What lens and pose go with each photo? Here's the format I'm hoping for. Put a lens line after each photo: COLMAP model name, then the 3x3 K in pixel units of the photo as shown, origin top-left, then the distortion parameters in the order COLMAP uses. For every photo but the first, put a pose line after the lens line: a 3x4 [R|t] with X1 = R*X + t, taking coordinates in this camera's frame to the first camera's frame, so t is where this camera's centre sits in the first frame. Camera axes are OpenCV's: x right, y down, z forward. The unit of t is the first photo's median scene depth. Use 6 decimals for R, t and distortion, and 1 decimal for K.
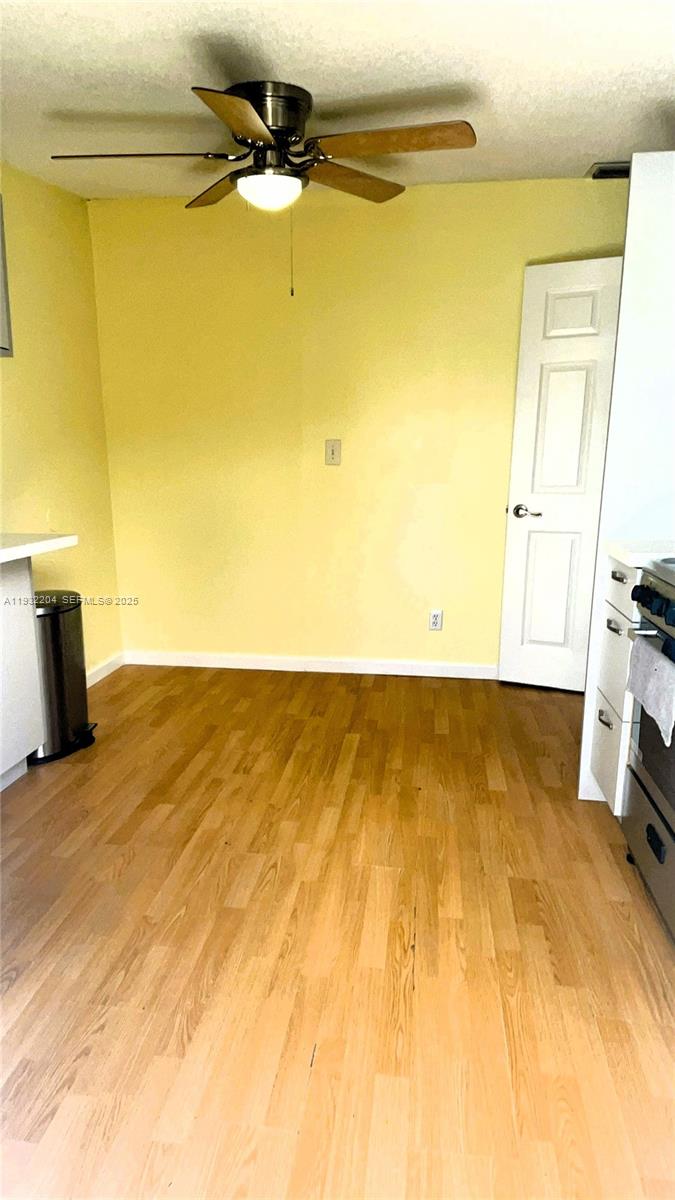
lens RADIAL K [[690.6, 0, 336.7], [0, 690.6, 598.5], [0, 0, 1]] dist [-0.006444, -0.000736]
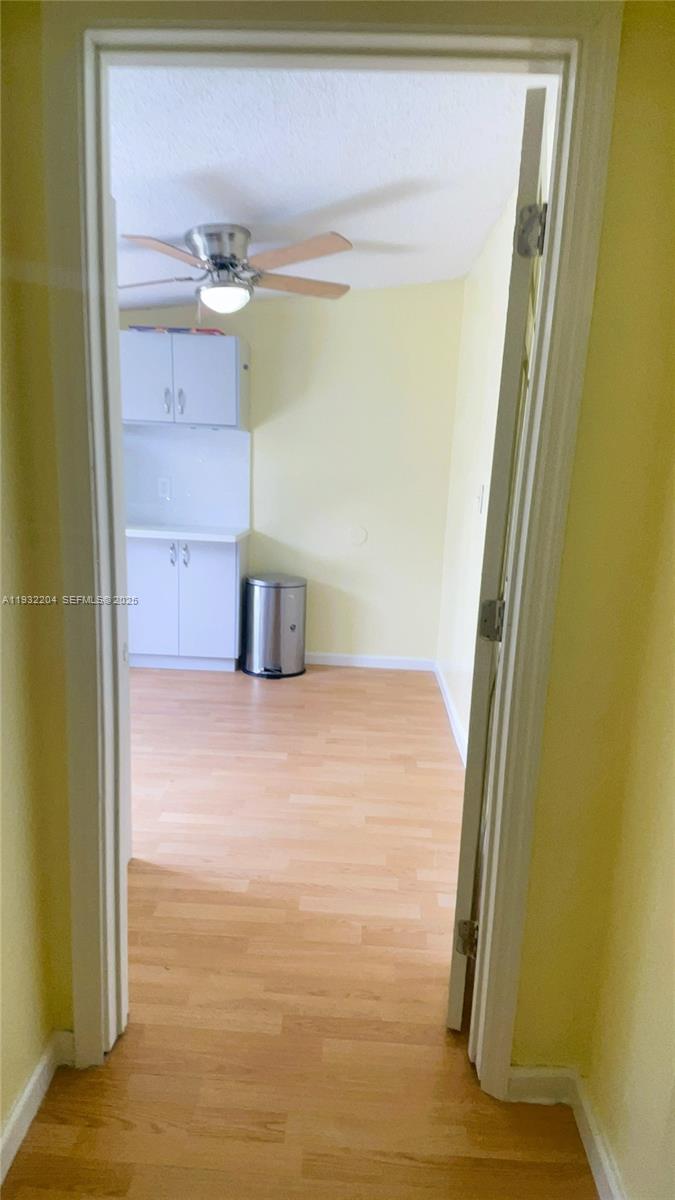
lens RADIAL K [[690.6, 0, 338.6], [0, 690.6, 597.6], [0, 0, 1]] dist [-0.006444, -0.000736]
pose [[0.071784, 0.214856, -0.974004, 1.030721], [-0.250438, 0.949123, 0.190910, -0.265235], [0.965468, 0.230224, 0.121940, 0.898128]]
